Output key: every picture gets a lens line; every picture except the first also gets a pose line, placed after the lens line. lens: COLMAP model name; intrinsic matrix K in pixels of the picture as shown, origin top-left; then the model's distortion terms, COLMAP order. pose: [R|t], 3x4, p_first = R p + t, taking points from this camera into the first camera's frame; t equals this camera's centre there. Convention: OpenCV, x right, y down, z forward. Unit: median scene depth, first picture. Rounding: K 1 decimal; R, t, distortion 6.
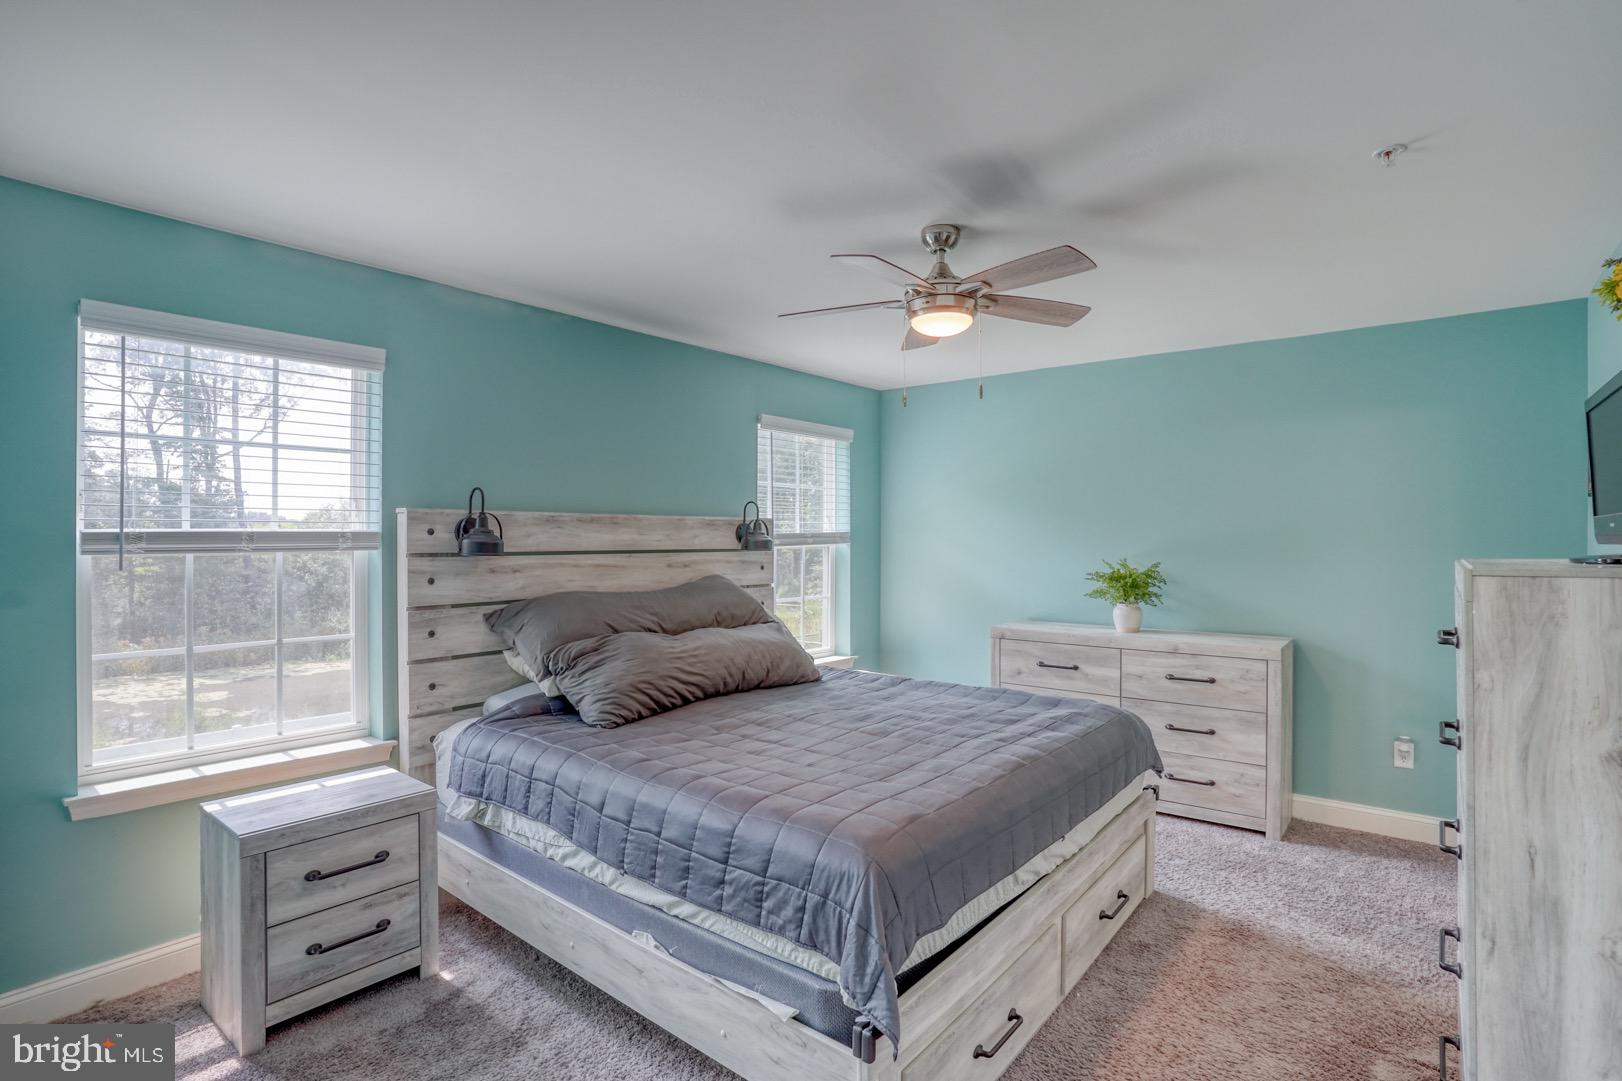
lens RADIAL K [[819.0, 0, 815.0], [0, 819.0, 536.7], [0, 0, 1]] dist [-0.080349, 0.040994]
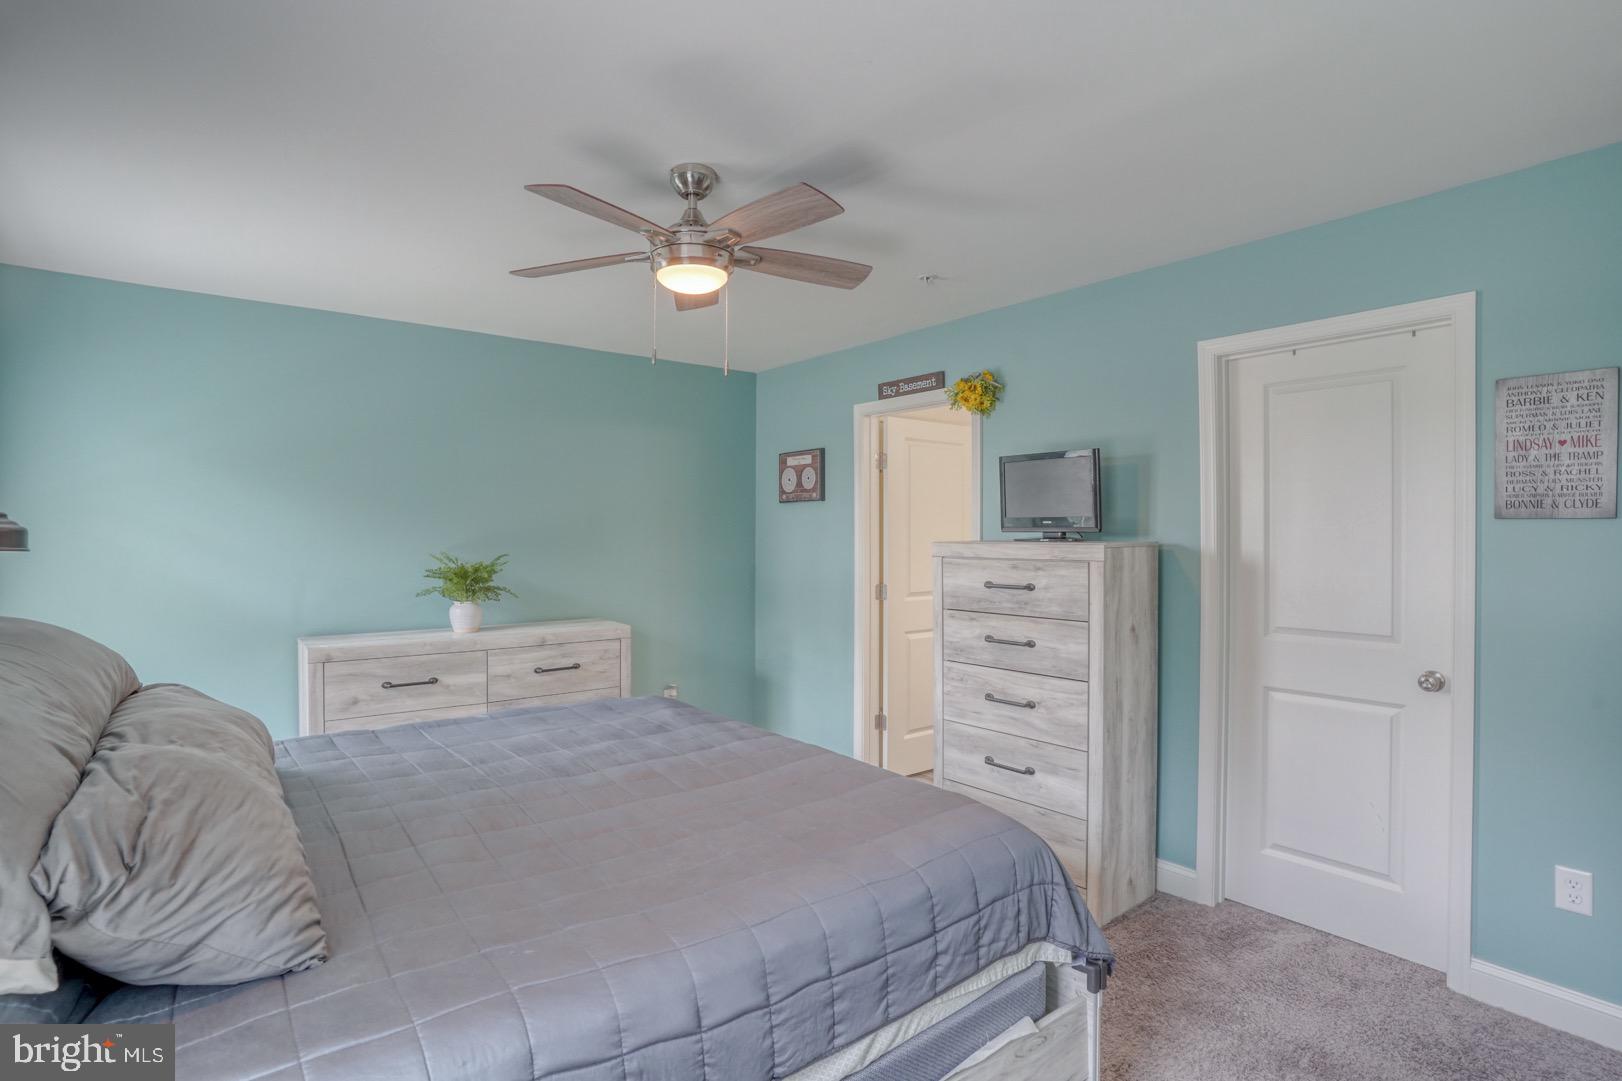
lens RADIAL K [[819.0, 0, 815.0], [0, 819.0, 536.7], [0, 0, 1]] dist [-0.080349, 0.040994]
pose [[0.181519, -0.005196, 0.983374, -0.666341], [-0.007144, 0.999953, 0.006602, 0.004493], [-0.983362, -0.008224, 0.181473, 0.710292]]
